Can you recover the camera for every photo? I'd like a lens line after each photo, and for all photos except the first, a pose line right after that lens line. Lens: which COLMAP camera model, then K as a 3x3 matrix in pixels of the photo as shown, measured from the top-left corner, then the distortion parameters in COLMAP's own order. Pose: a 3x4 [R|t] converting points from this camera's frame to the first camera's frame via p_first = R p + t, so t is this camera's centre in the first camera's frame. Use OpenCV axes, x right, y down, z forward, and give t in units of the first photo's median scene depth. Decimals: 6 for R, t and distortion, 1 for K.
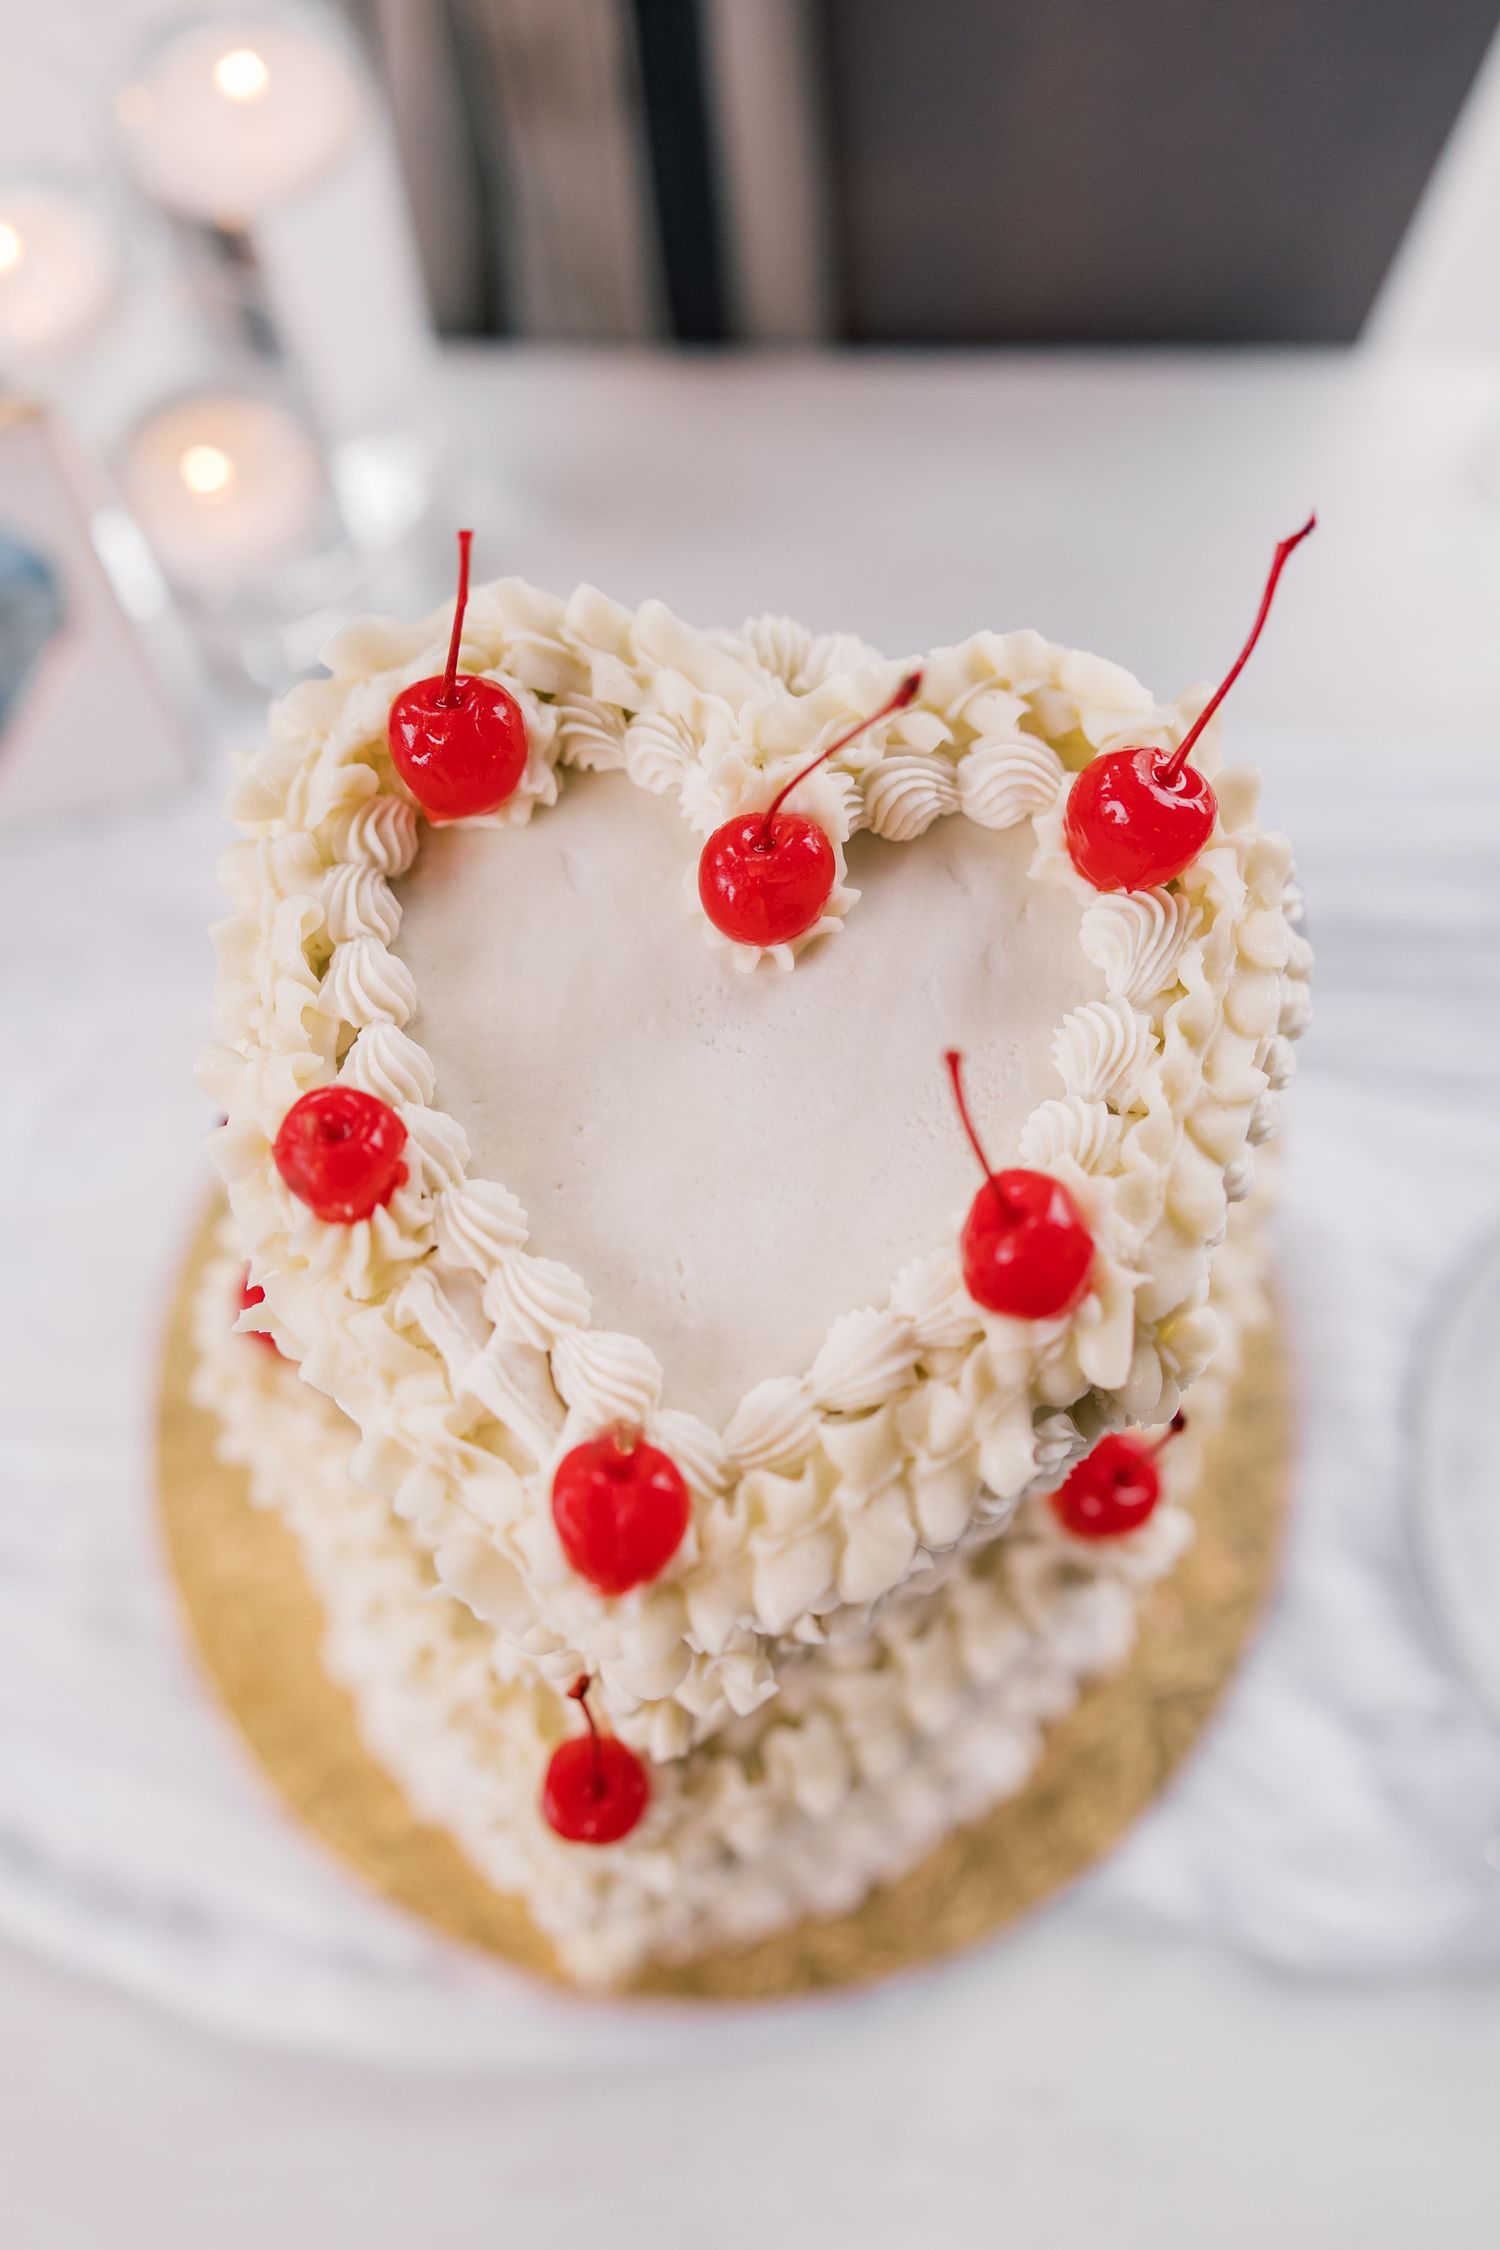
lens RADIAL K [[1789.6, 0, 753.0], [0, 1789.6, 1125.1], [0, 0, 1]] dist [-0.010987, 0.013601]
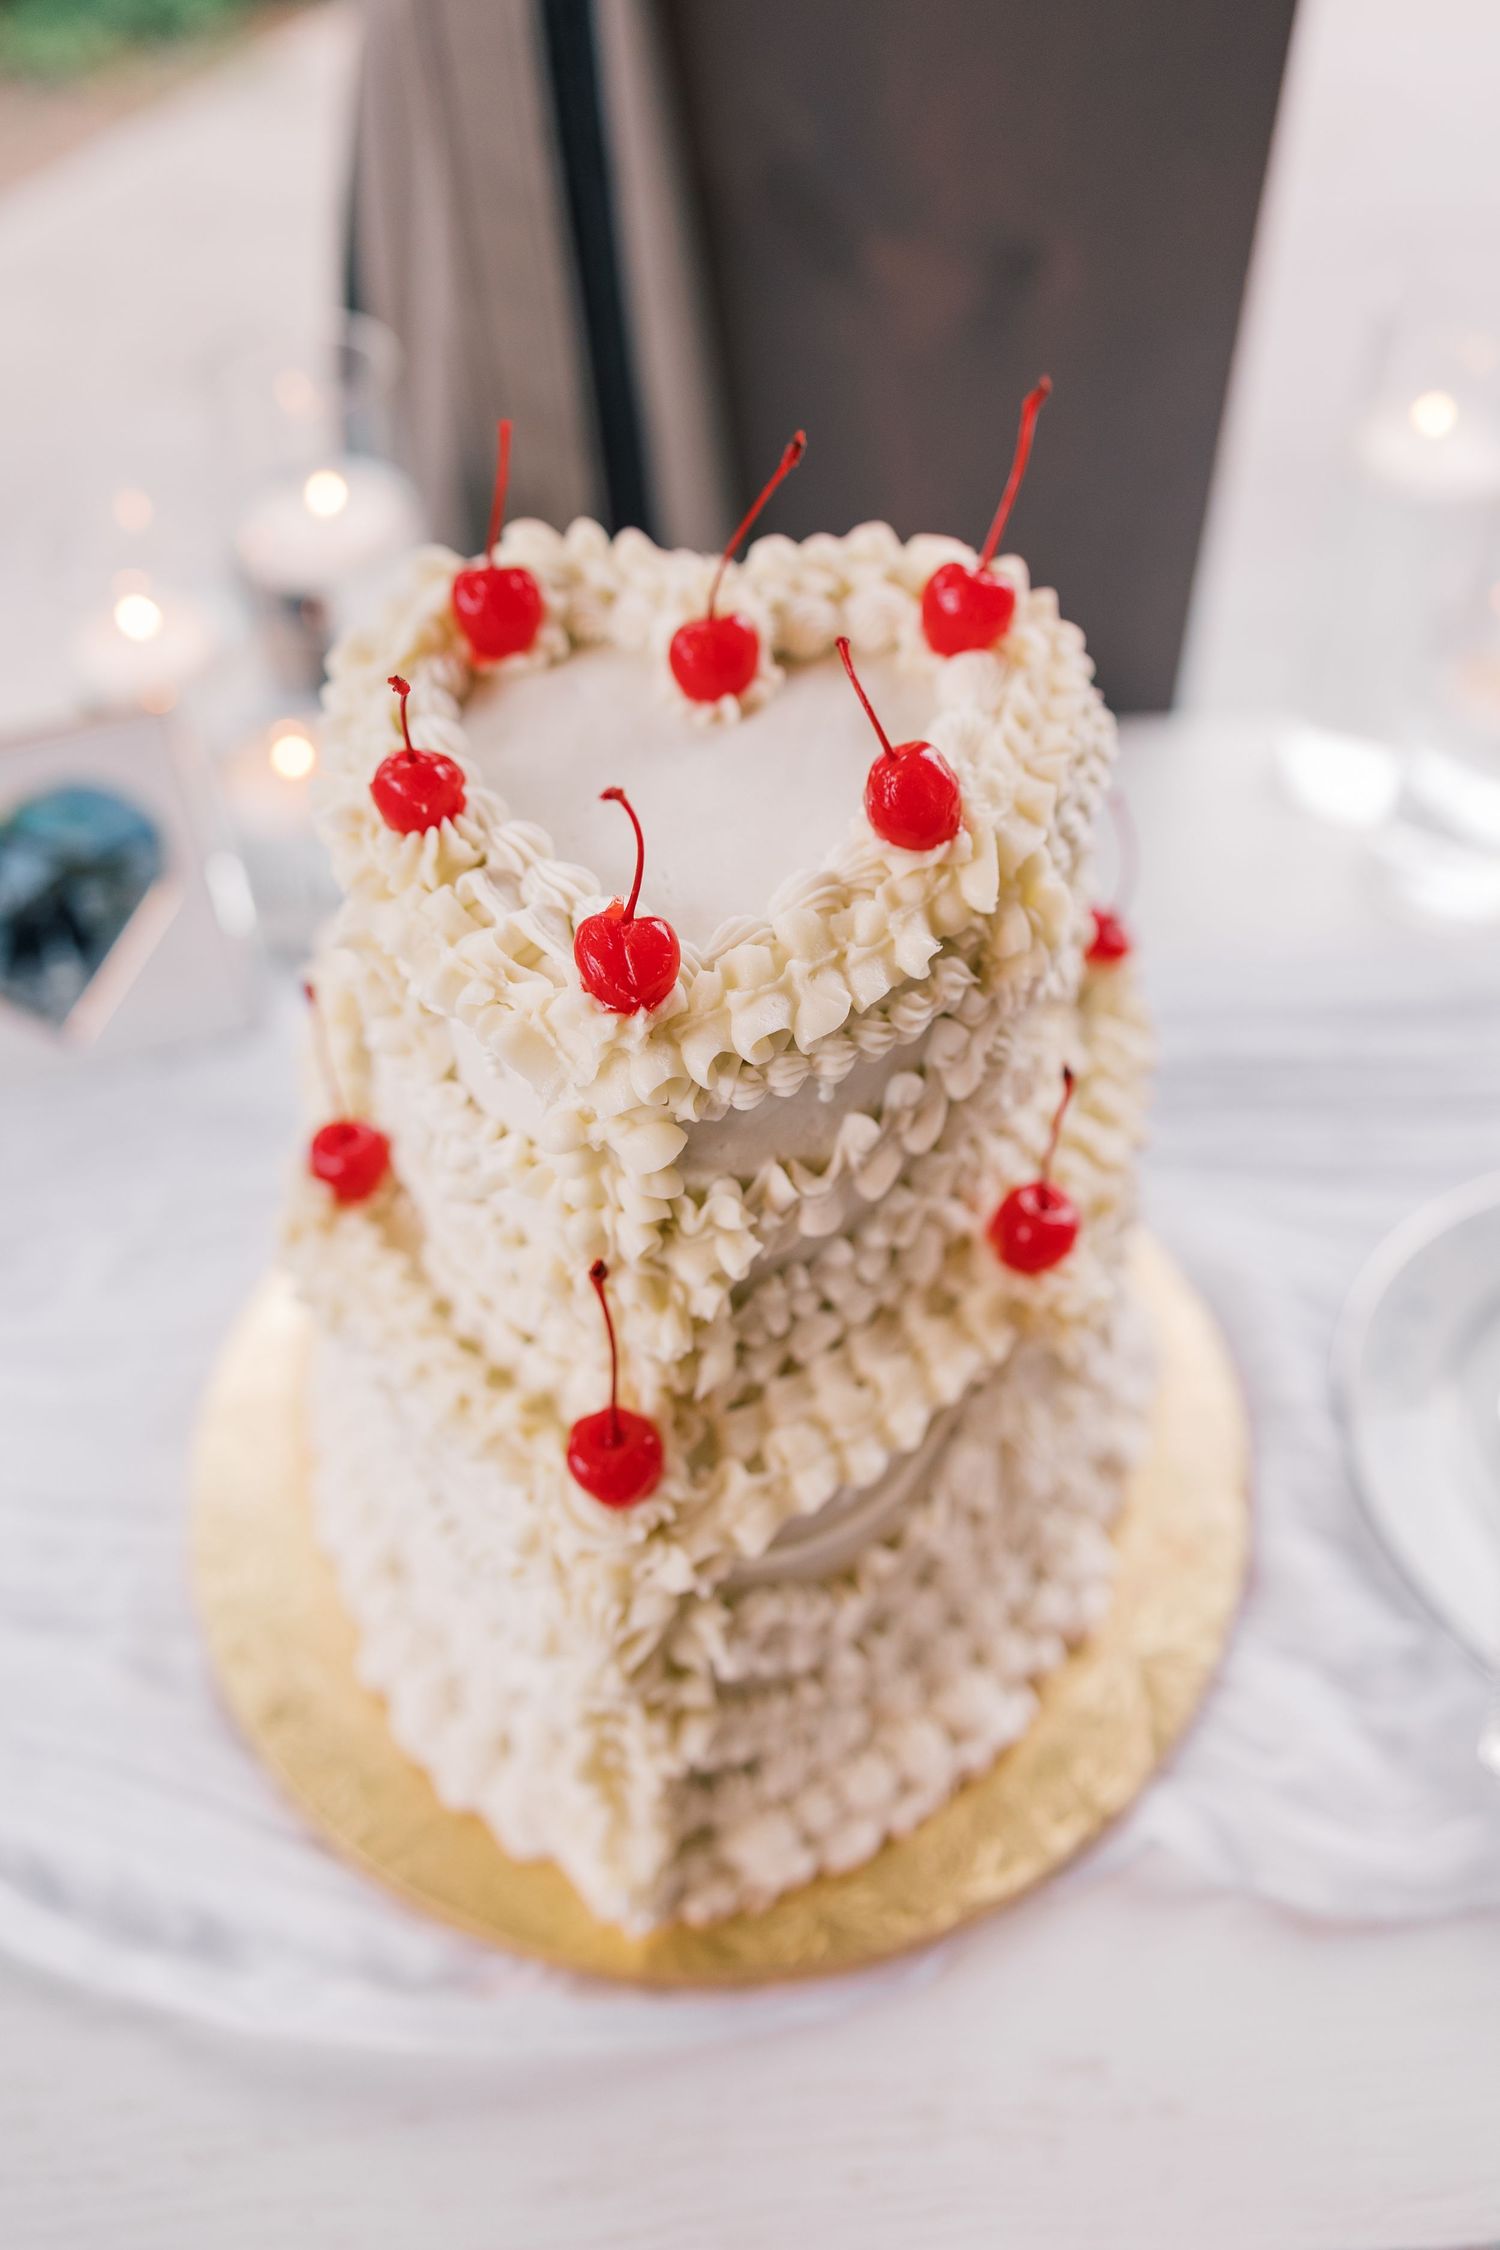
lens RADIAL K [[1789.6, 0, 745.8], [0, 1789.6, 1124.9], [0, 0, 1]] dist [-0.010987, 0.013601]
pose [[0.998100, -0.059486, 0.016056, -0.013200], [0.060982, 0.916456, -0.395460, 0.809050], [0.008810, 0.395688, 0.918343, -0.172501]]
